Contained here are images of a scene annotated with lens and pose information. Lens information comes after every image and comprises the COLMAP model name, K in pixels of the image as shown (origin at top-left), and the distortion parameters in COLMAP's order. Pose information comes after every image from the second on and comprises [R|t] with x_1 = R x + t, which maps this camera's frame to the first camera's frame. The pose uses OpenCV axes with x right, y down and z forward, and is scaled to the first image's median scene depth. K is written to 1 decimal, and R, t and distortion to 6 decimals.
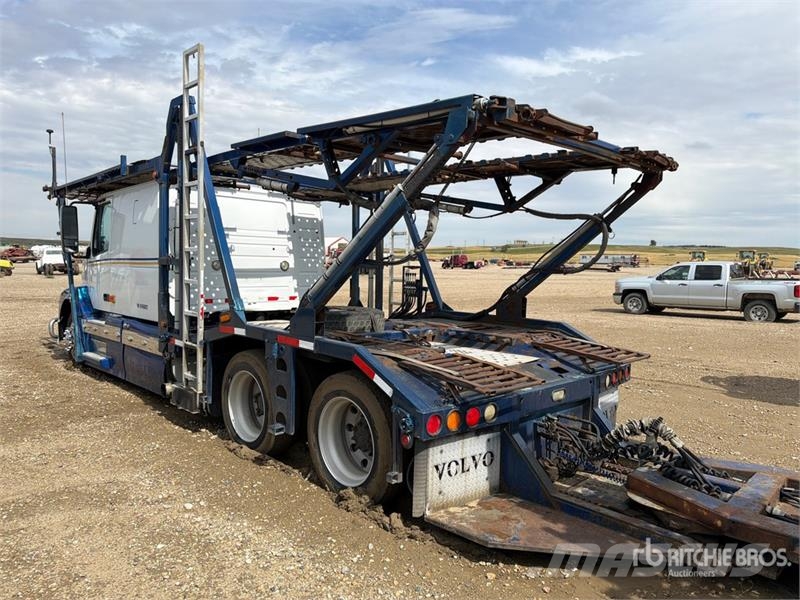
lens RADIAL K [[570.8, 0, 402.5], [0, 570.8, 304.7], [0, 0, 1]] dist [0.080050, -0.105043]
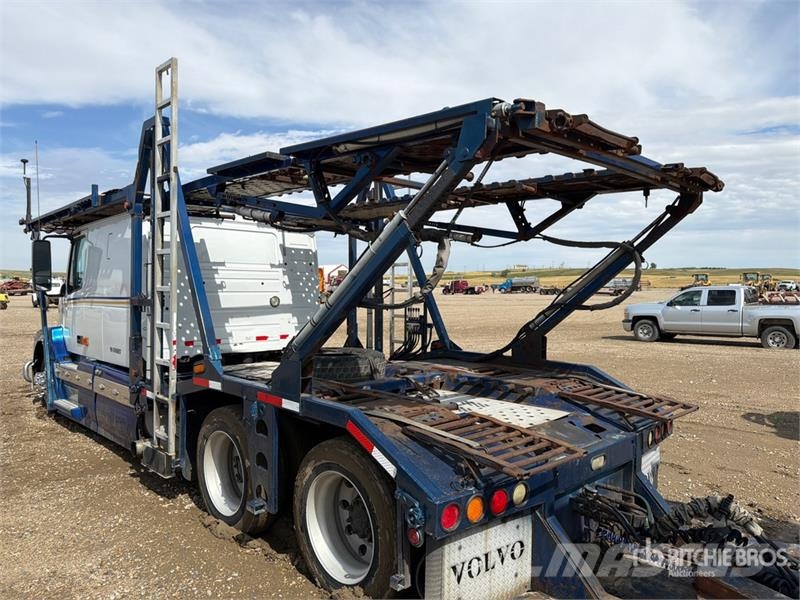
lens RADIAL K [[570.8, 0, 402.5], [0, 570.8, 304.7], [0, 0, 1]] dist [0.080050, -0.105043]
pose [[0.999888, -0.014974, -0.000848, -0.003101], [0.014920, 0.998862, -0.045302, -0.026082], [0.001526, 0.045284, 0.998973, 0.124578]]
